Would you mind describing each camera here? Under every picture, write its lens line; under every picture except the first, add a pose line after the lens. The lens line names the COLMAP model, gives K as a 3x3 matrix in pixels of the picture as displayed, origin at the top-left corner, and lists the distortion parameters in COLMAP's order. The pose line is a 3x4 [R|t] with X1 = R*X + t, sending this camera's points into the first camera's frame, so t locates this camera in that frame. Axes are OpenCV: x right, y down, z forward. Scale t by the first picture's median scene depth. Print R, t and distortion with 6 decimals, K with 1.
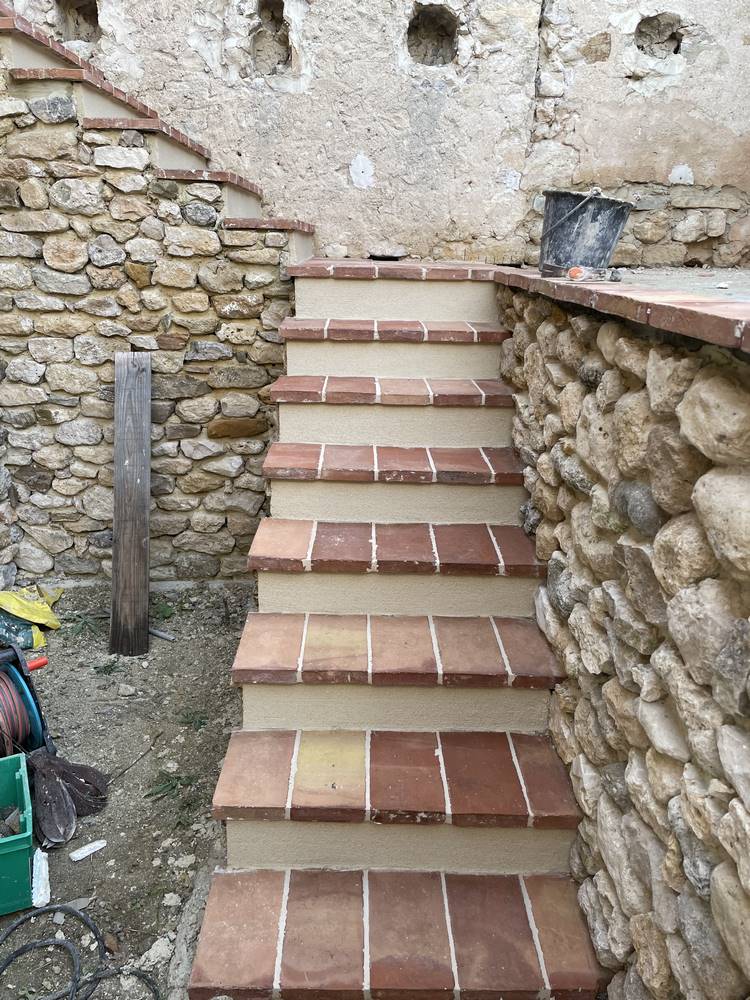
lens RADIAL K [[757.0, 0, 375.0], [0, 757.0, 500.0], [0, 0, 1]] dist [0.083343, -0.116398]
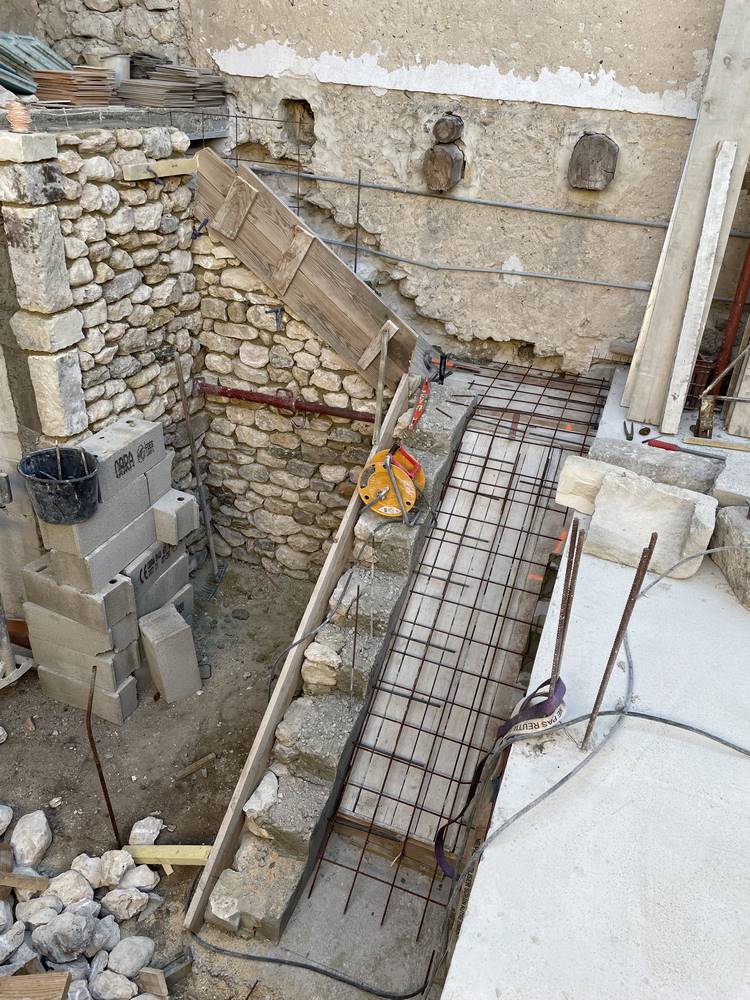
lens RADIAL K [[757.0, 0, 375.0], [0, 757.0, 500.0], [0, 0, 1]] dist [0.083343, -0.116398]
pose [[0.934755, 0.201703, -0.292488, 0.216781], [-0.146207, 0.968671, 0.200750, -0.328732], [0.323816, -0.144888, 0.934960, -0.207987]]
